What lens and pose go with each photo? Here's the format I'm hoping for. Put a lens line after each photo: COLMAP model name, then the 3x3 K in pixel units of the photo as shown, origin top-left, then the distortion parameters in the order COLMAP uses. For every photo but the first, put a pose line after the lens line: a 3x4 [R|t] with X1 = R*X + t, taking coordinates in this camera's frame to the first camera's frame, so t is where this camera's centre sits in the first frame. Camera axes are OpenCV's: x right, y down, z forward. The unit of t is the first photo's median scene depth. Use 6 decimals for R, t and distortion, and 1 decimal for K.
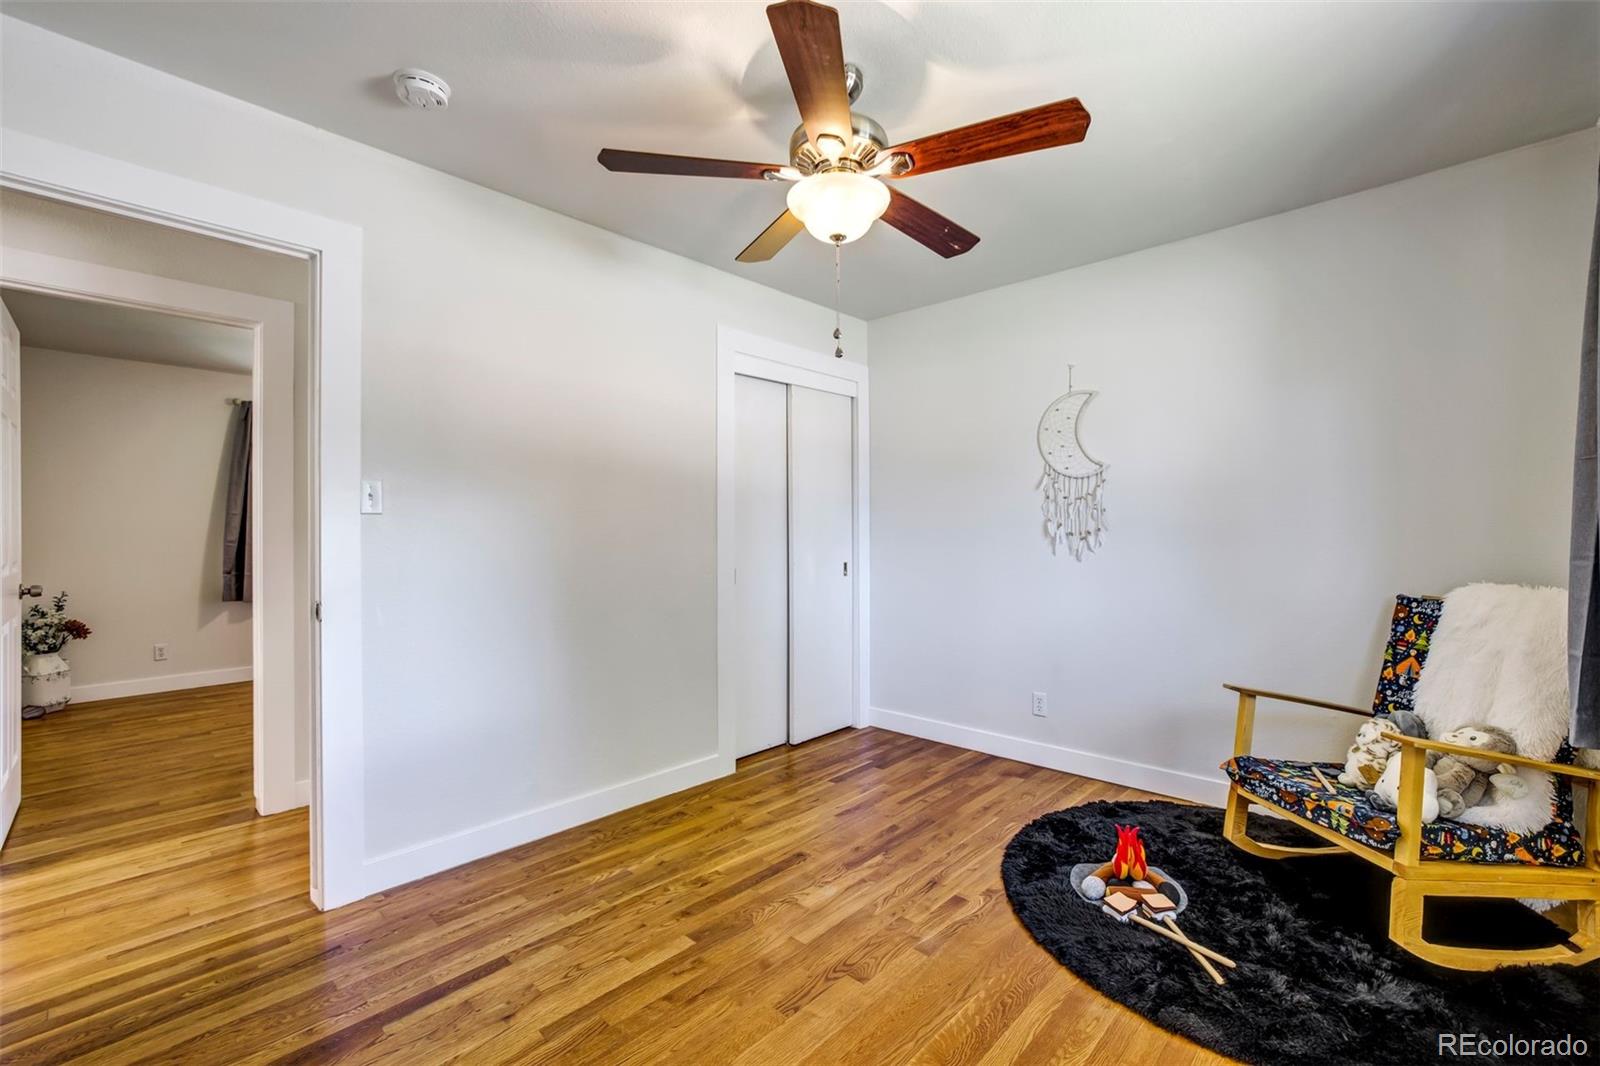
lens RADIAL K [[683.2, 0, 803.3], [0, 683.2, 529.4], [0, 0, 1]] dist [-0.037853, 0.016304]
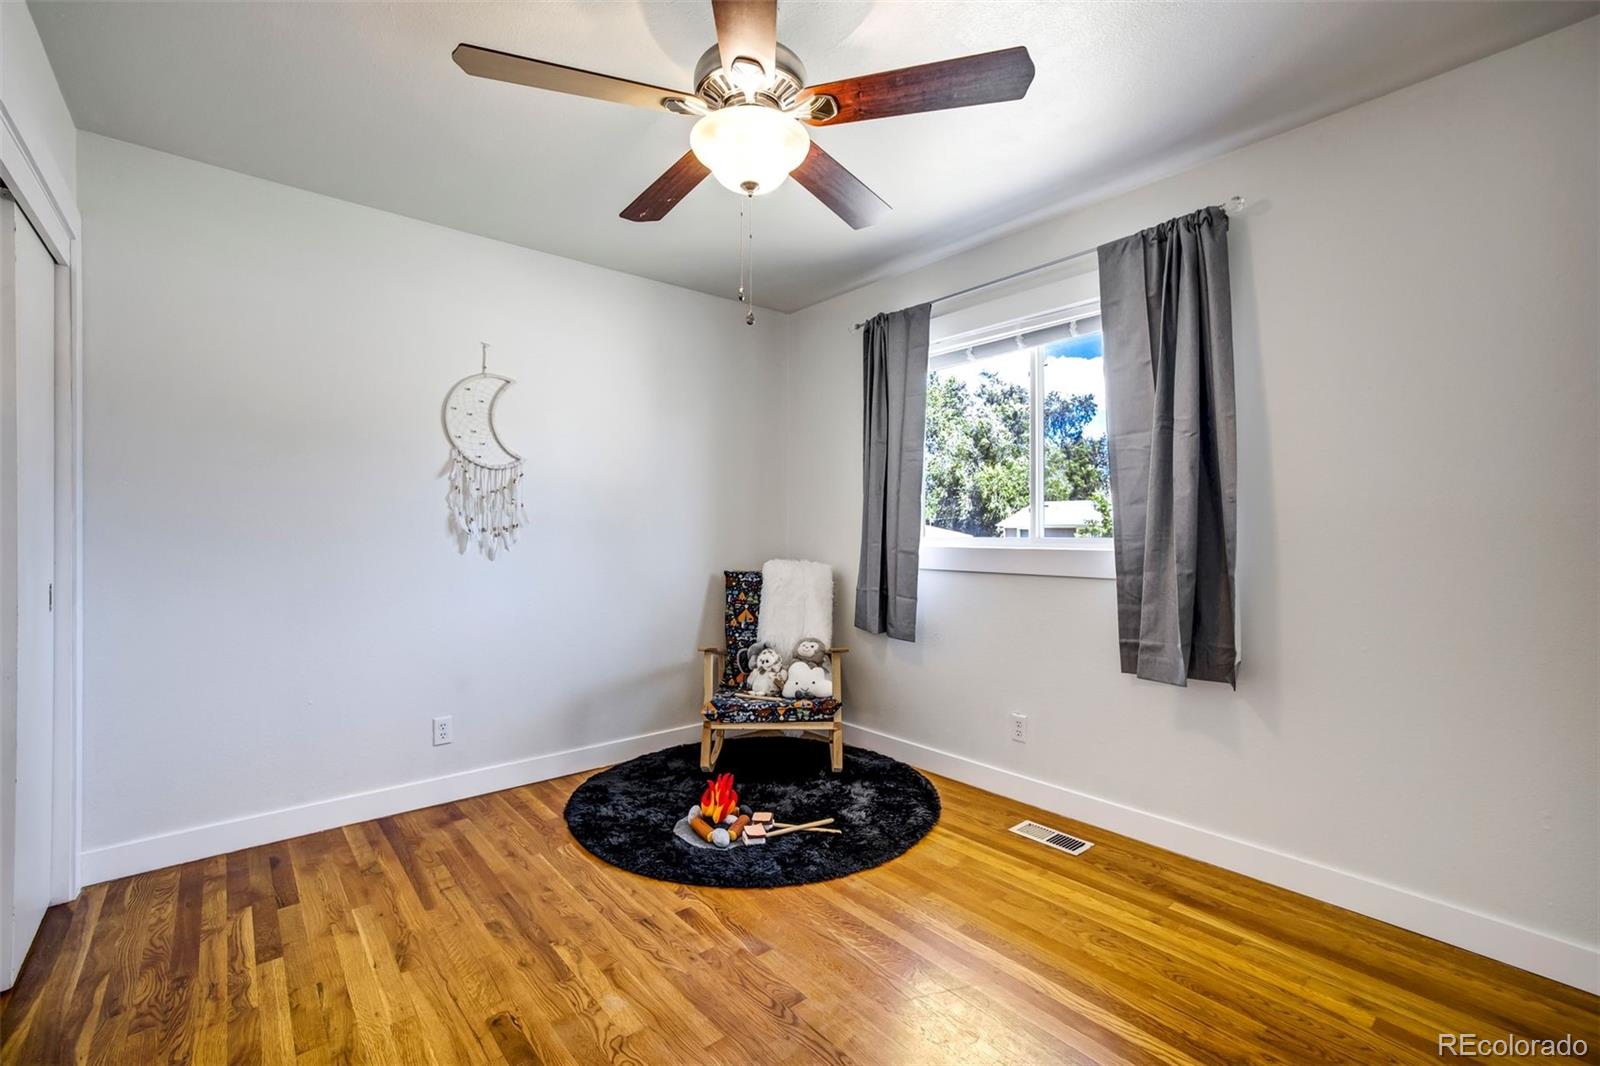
lens RADIAL K [[683.2, 0, 803.3], [0, 683.2, 529.4], [0, 0, 1]] dist [-0.037853, 0.016304]
pose [[0.105685, 0.007056, 0.994375, -0.558423], [-0.008142, 0.999947, -0.006230, 0.010015], [-0.994366, -0.007438, 0.105737, 0.585652]]
